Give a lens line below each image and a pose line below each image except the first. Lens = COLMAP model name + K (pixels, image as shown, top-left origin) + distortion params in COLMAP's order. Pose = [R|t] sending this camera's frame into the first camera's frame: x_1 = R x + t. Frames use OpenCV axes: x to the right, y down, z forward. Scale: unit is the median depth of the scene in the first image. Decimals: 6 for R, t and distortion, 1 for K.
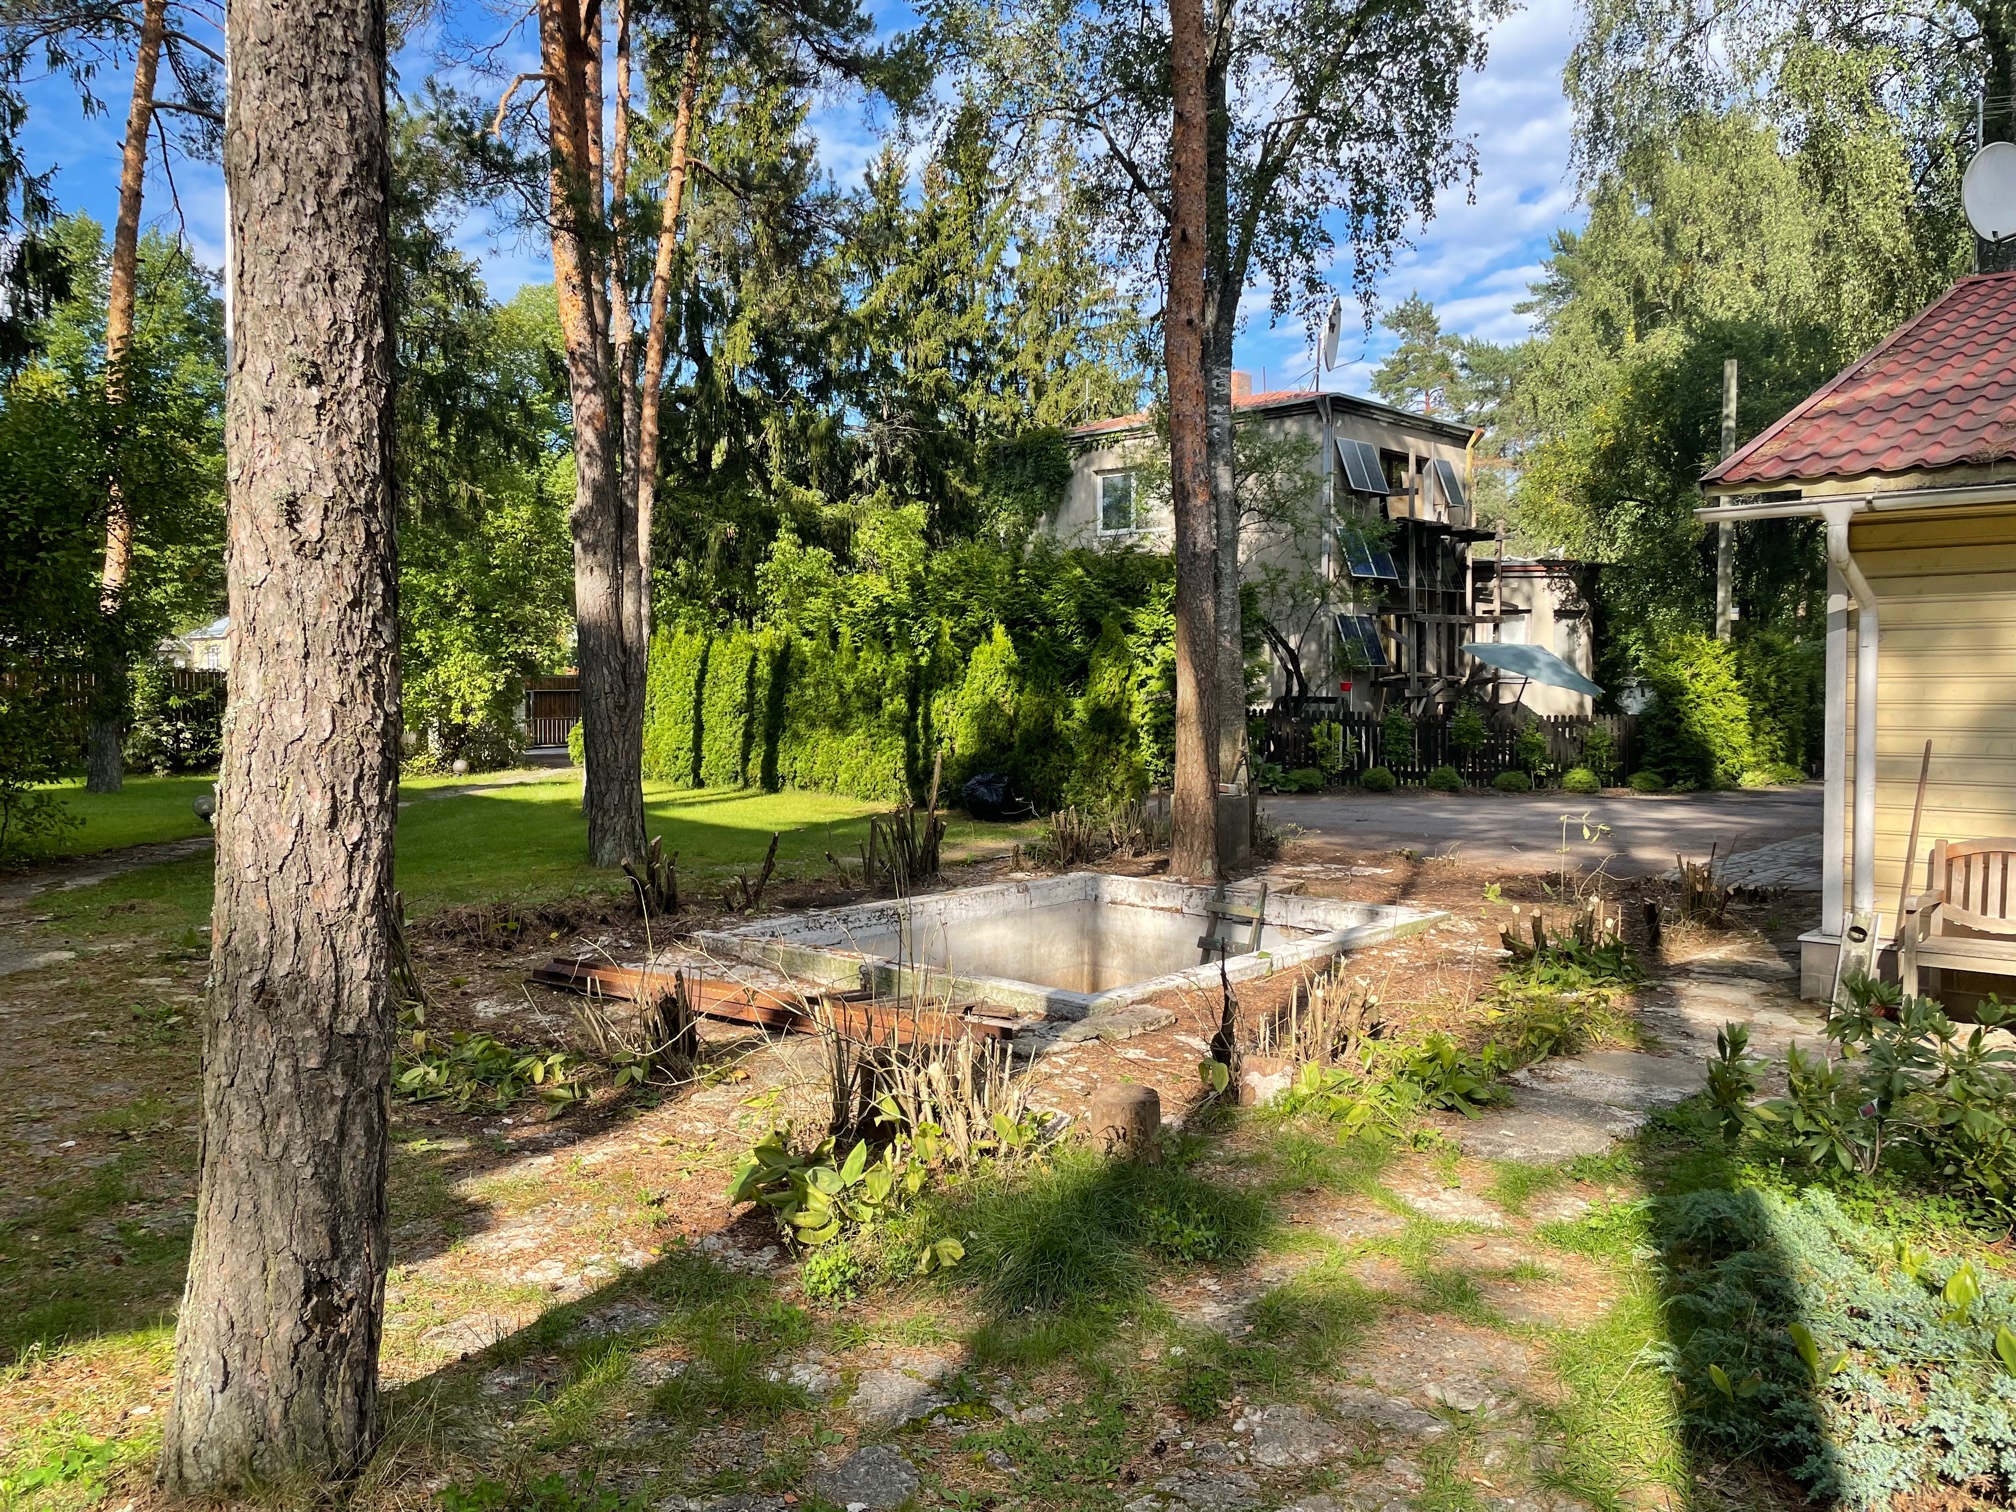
lens RADIAL K [[1522.4, 0, 1003.0], [0, 1522.4, 754.8], [0, 0, 1]] dist [0.034578, -0.027552]
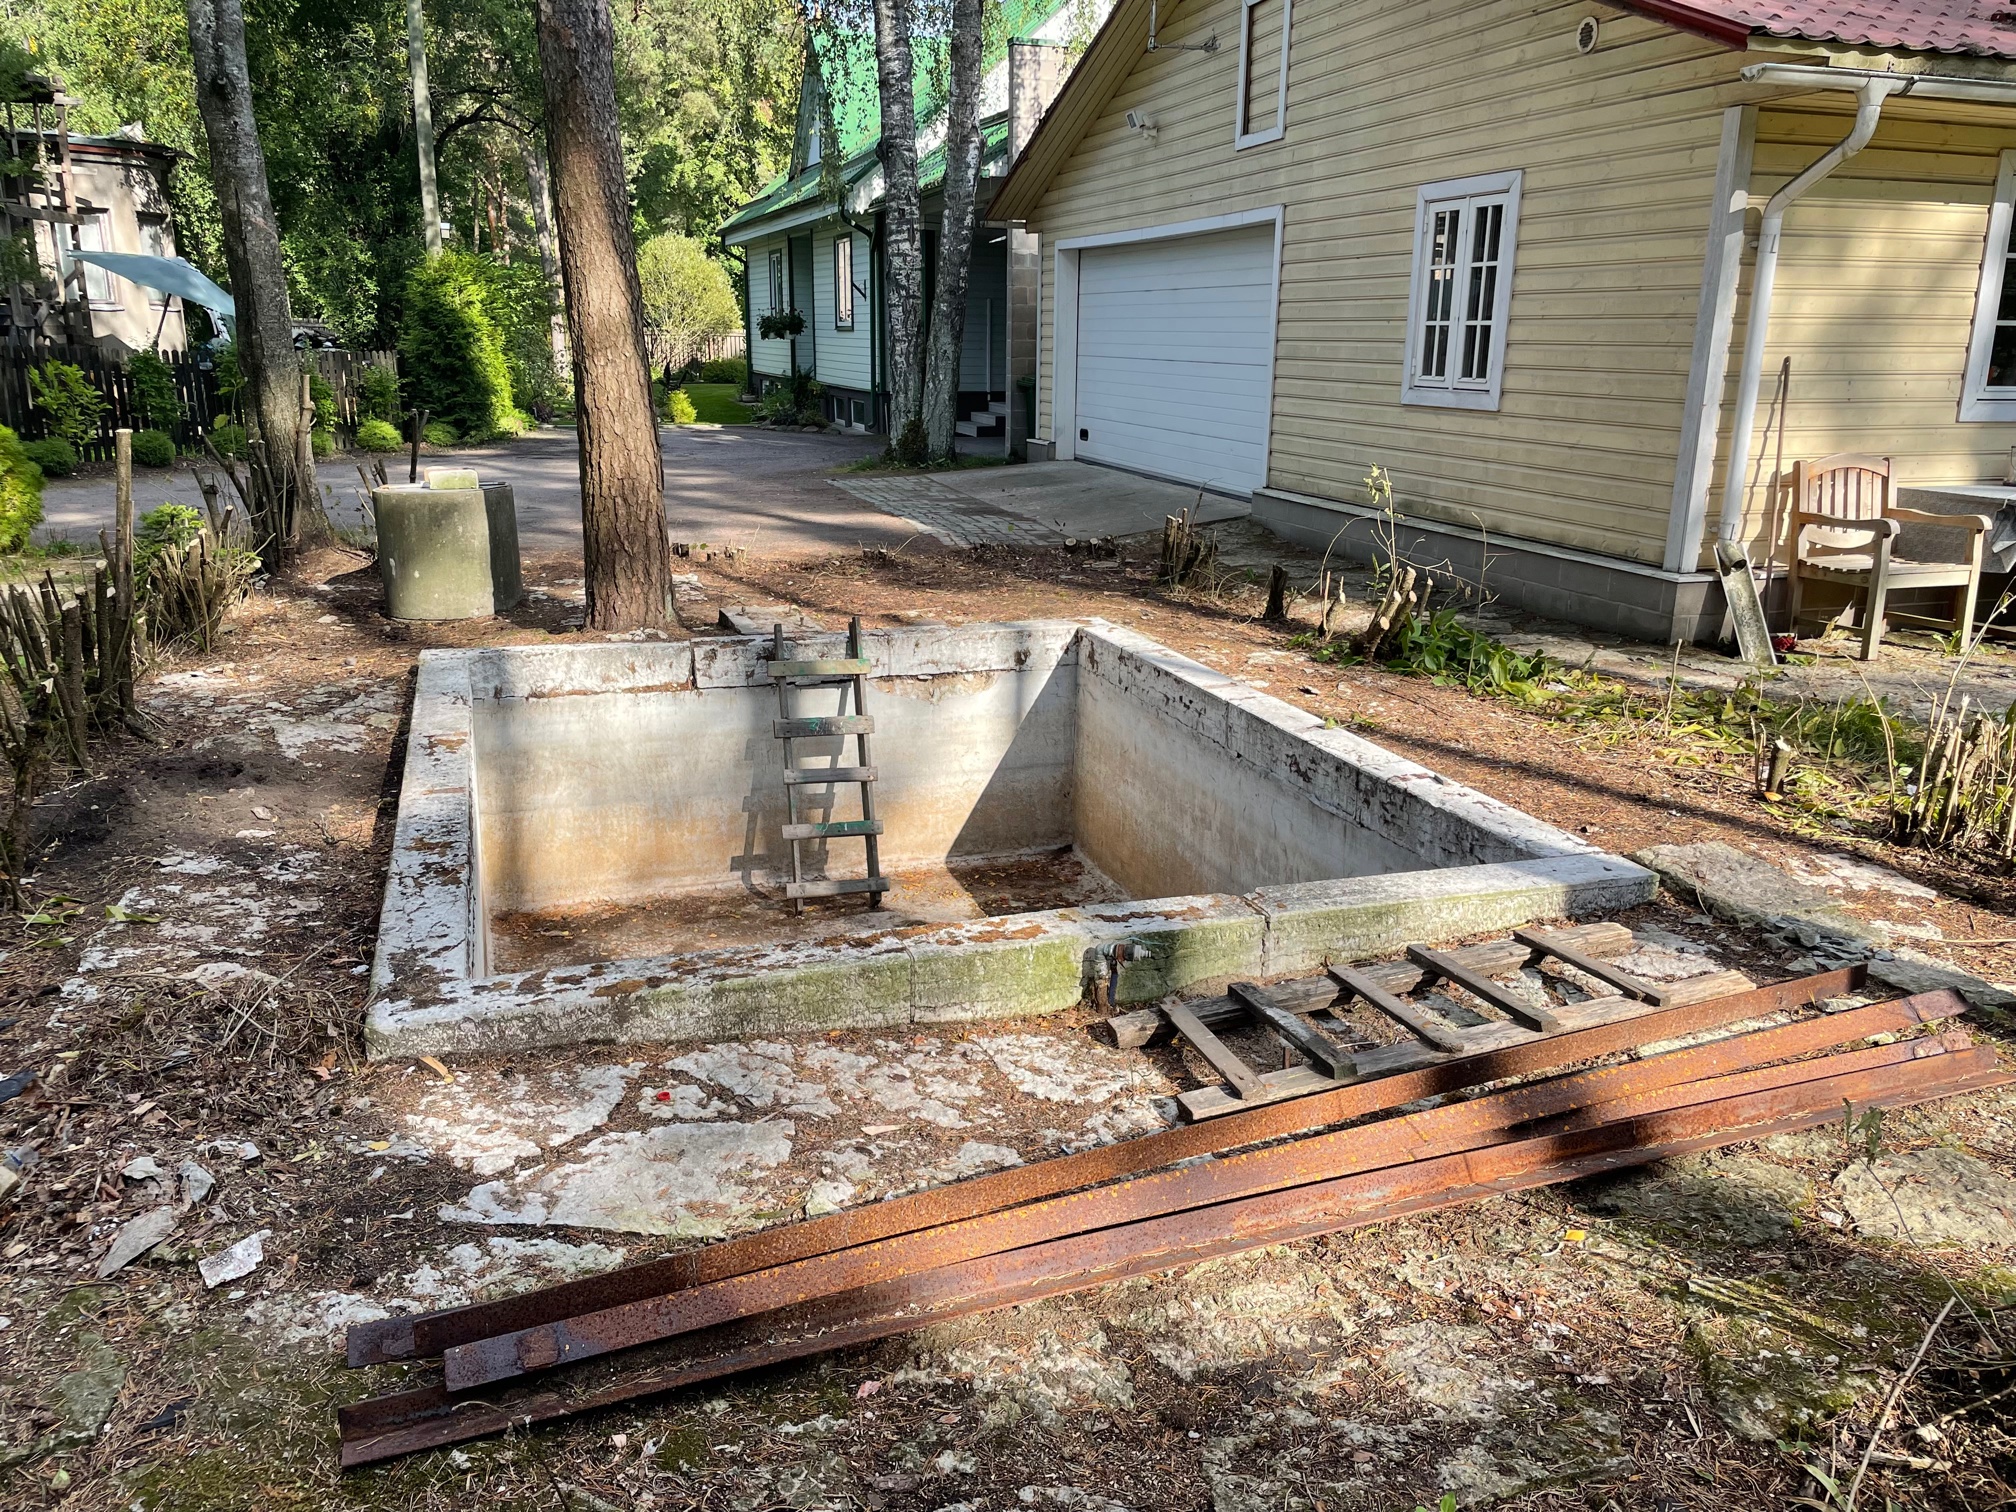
lens RADIAL K [[1522.4, 0, 1005.3], [0, 1522.4, 761.4], [0, 0, 1]] dist [0.034578, -0.027552]
pose [[0.526439, -0.238980, 0.815935, -0.112064], [0.041463, 0.965758, 0.256110, -0.006921], [-0.849201, -0.100995, 0.518322, 0.195988]]
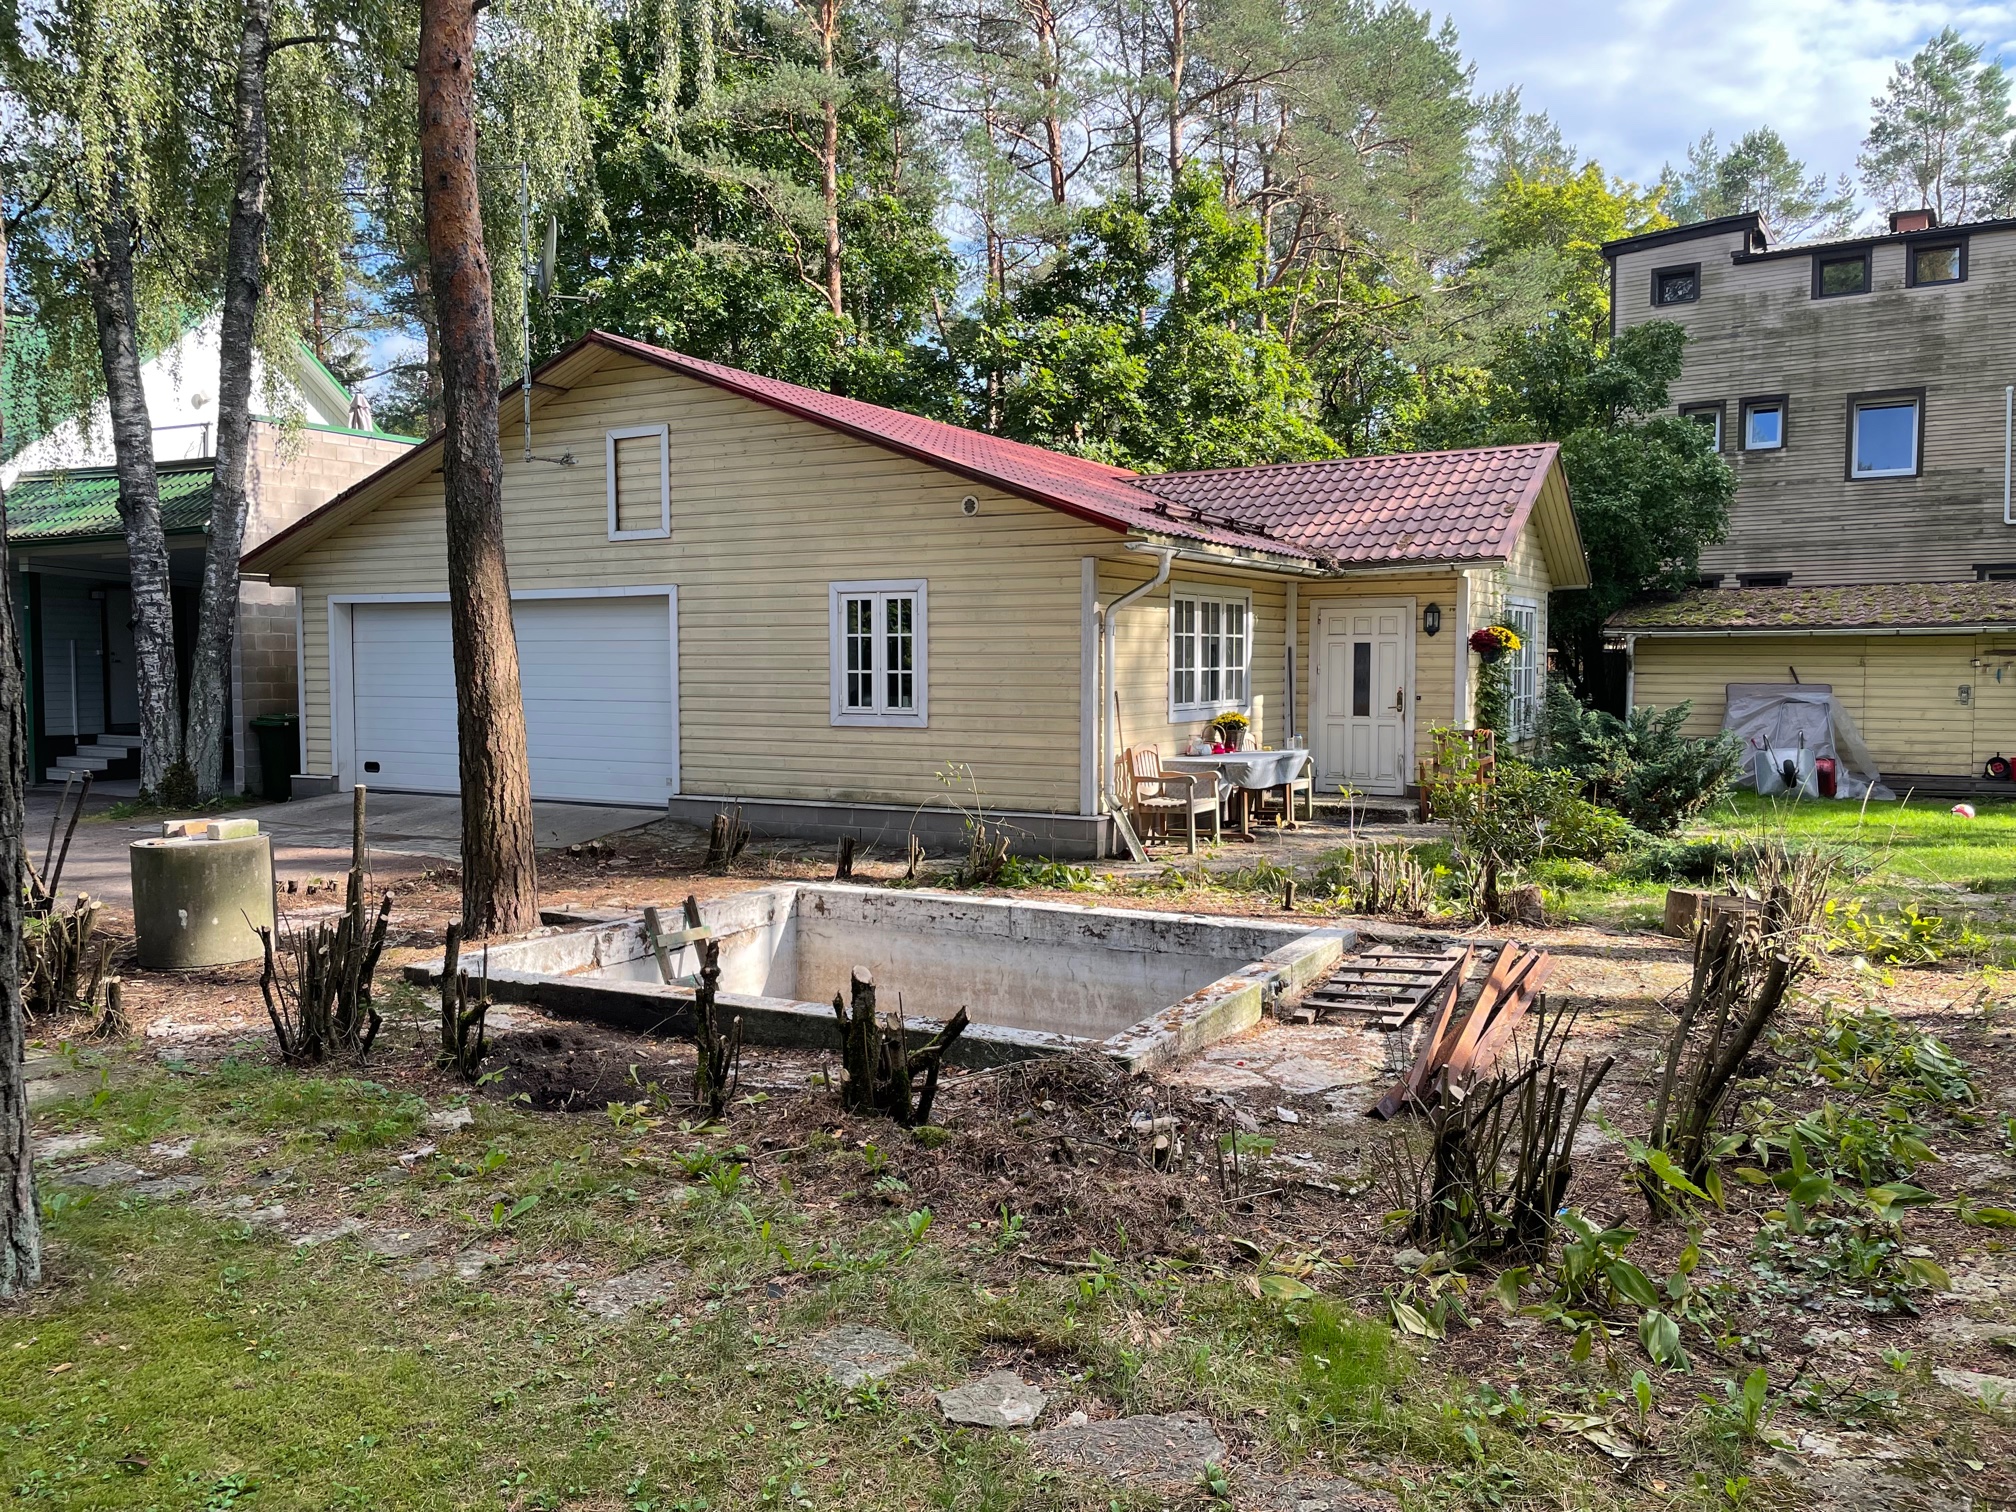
lens RADIAL K [[1522.4, 0, 997.4], [0, 1522.4, 750.7], [0, 0, 1]] dist [0.034578, -0.027552]
pose [[-0.206371, -0.070294, 0.975946, -0.228584], [0.048560, 0.995451, 0.081968, -0.019653], [-0.977268, 0.064308, -0.202019, 0.327009]]
